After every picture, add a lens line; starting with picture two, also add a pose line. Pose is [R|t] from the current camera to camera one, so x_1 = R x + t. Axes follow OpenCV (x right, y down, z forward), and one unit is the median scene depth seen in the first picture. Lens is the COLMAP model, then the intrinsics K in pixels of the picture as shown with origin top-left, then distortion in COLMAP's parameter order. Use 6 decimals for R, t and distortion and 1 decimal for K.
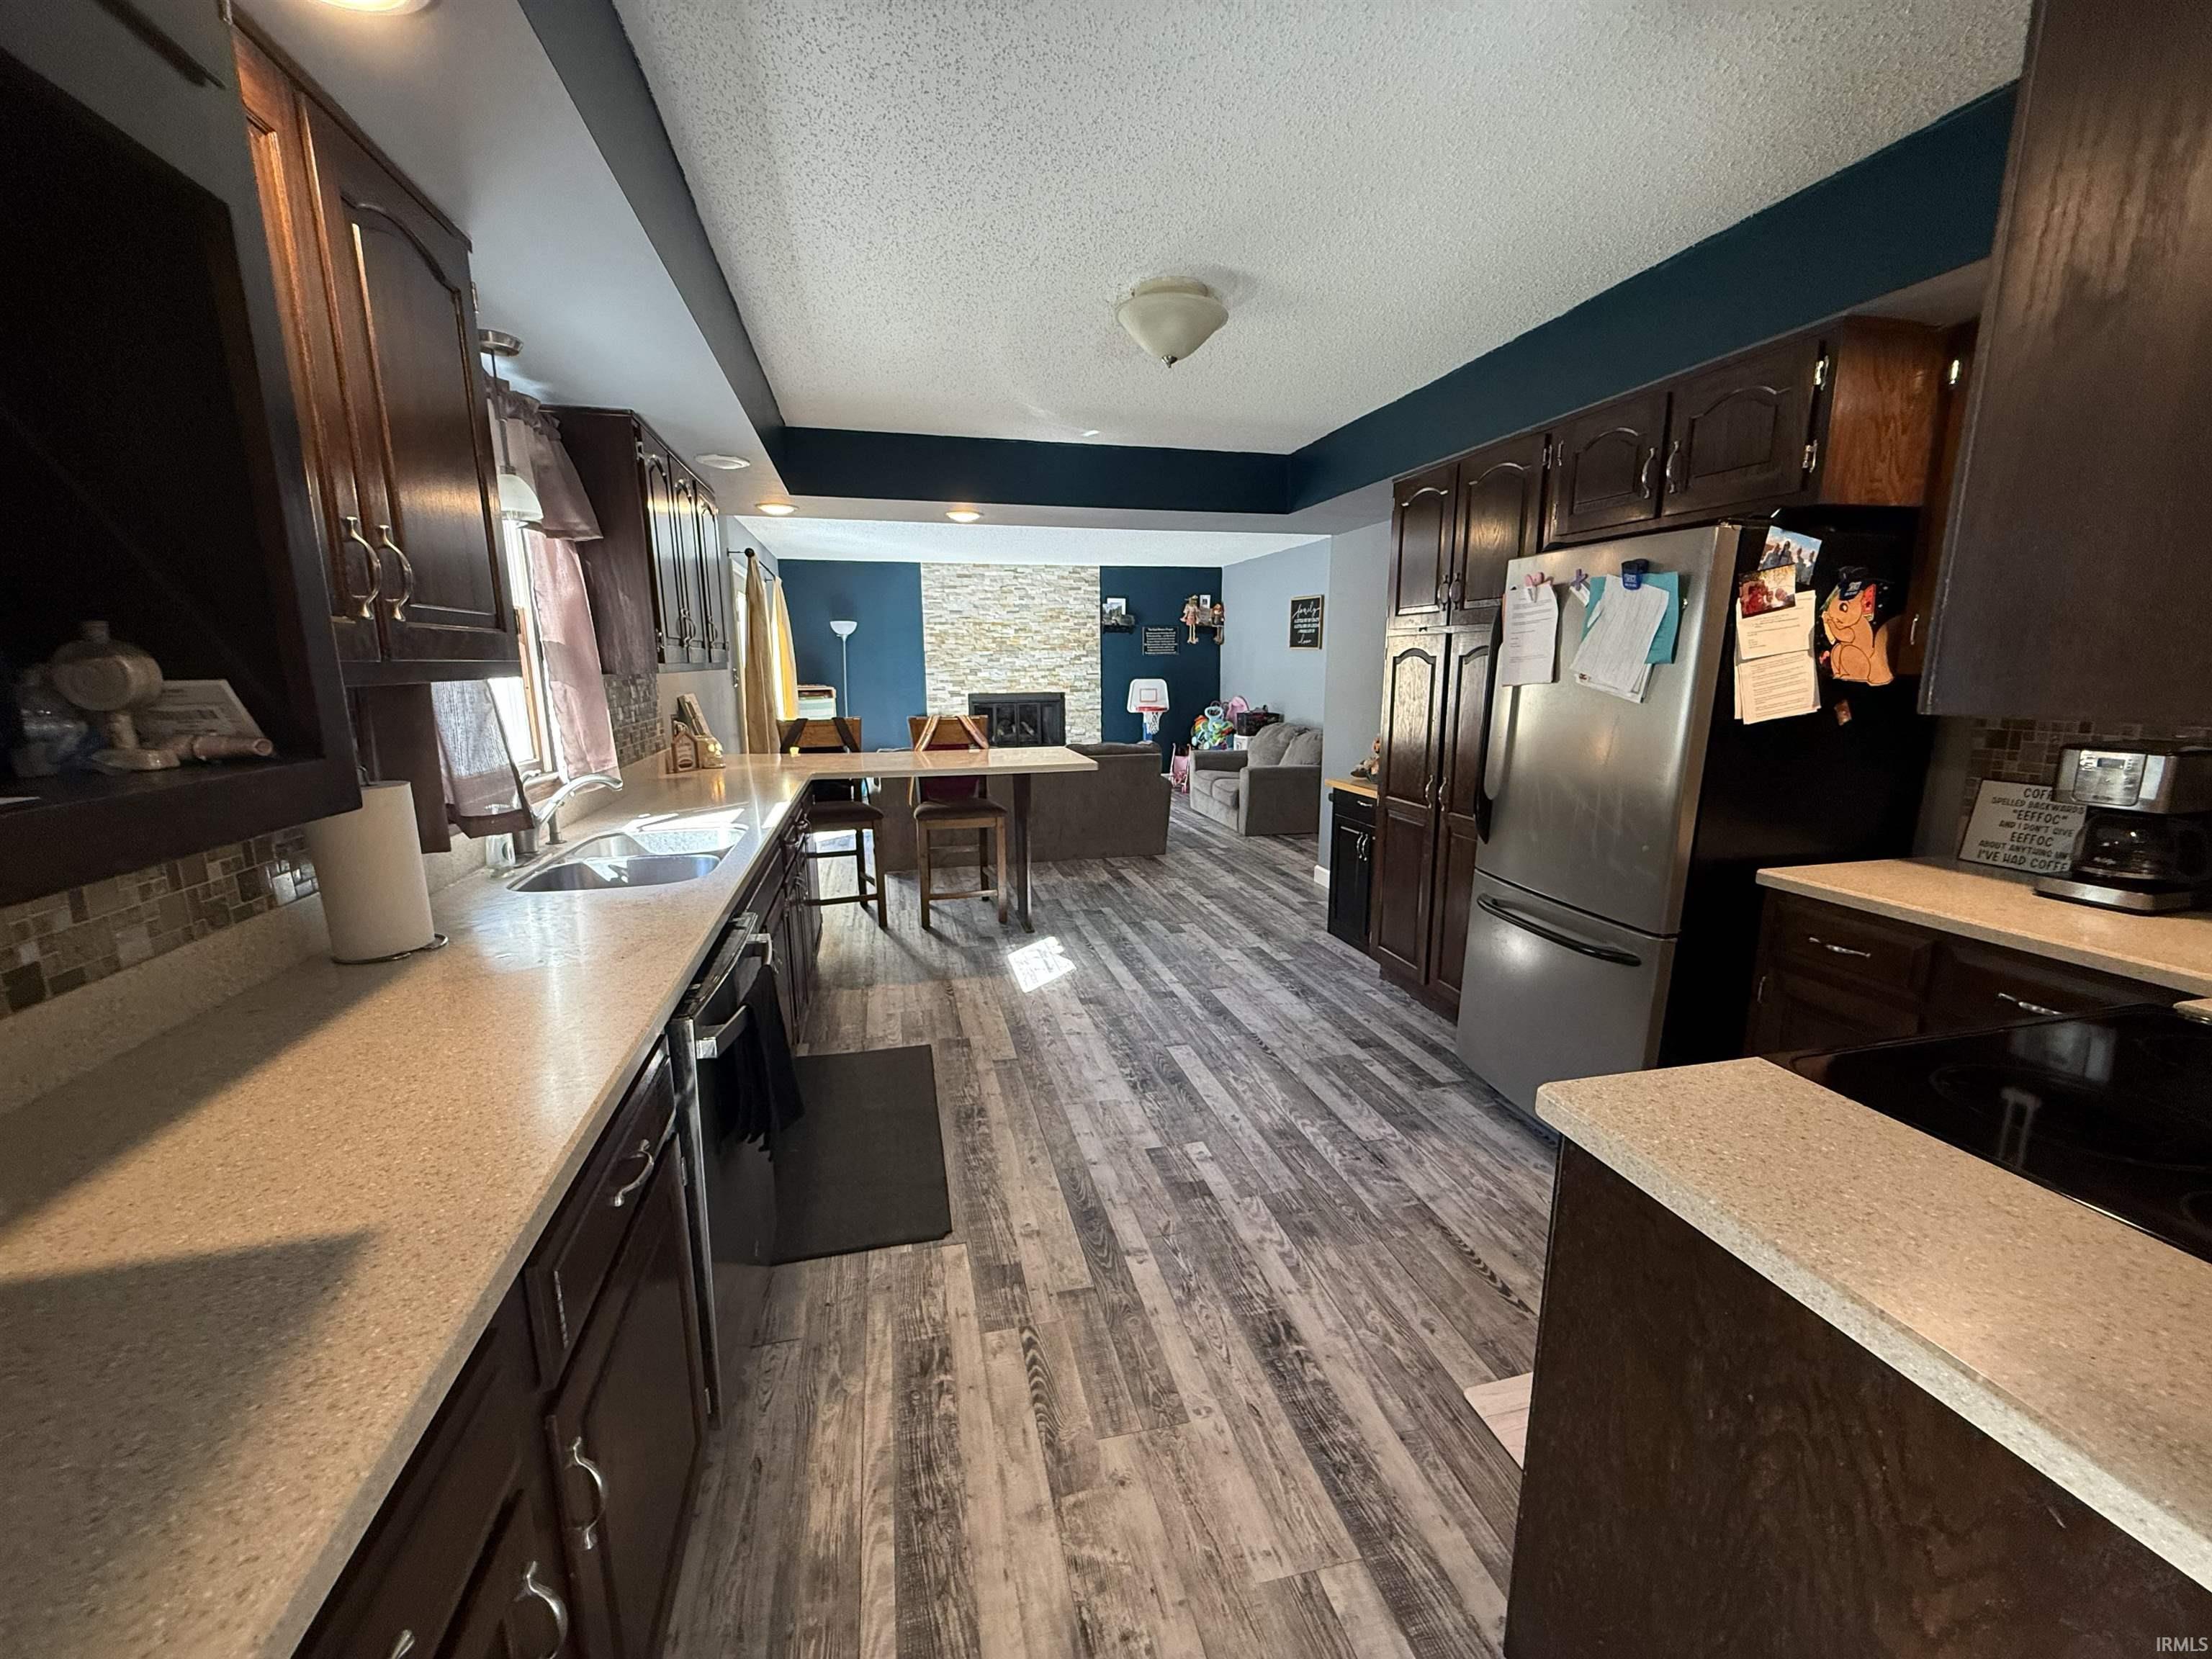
lens RADIAL K [[880.6, 0, 1098.5], [0, 880.6, 829.6], [0, 0, 1]] dist [-0.000998, 0.000428]
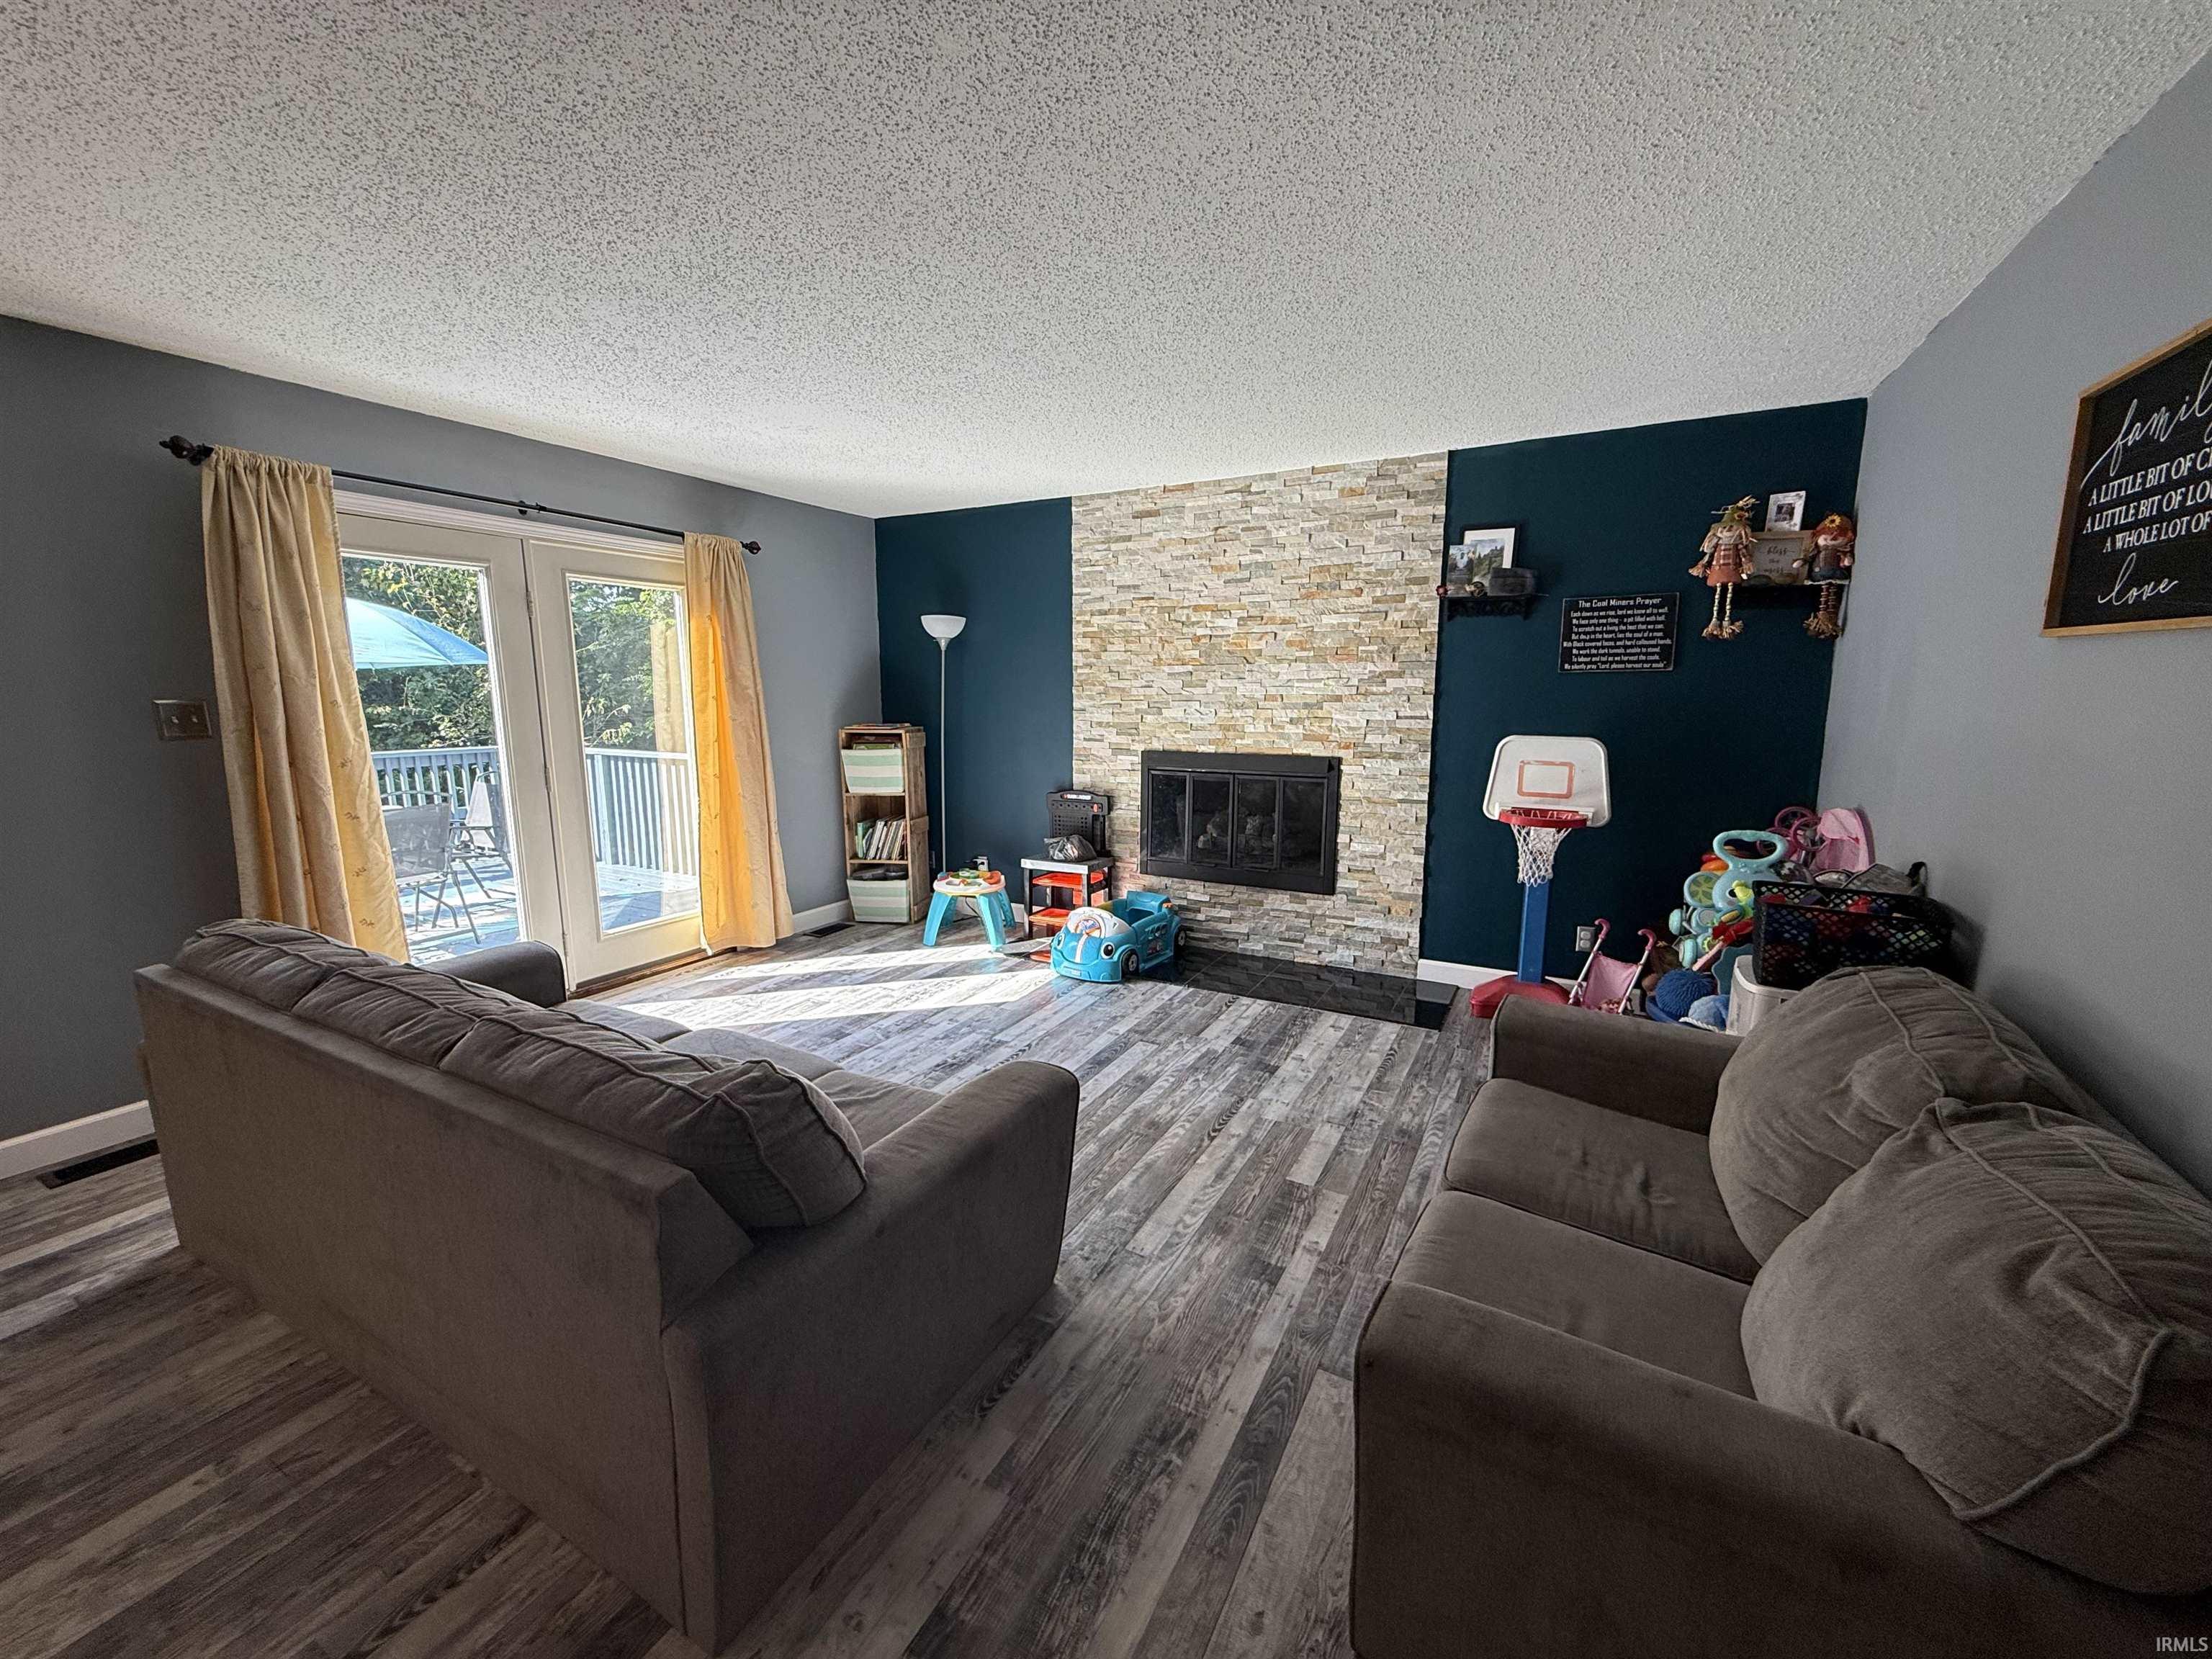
lens RADIAL K [[880.6, 0, 1106.6], [0, 880.6, 824.7], [0, 0, 1]] dist [-0.000998, 0.000428]
pose [[0.739875, 0.108940, -0.663866, 0.170705], [-0.132017, 0.991126, 0.015511, -0.115822], [0.659664, 0.076166, 0.747691, 0.606755]]
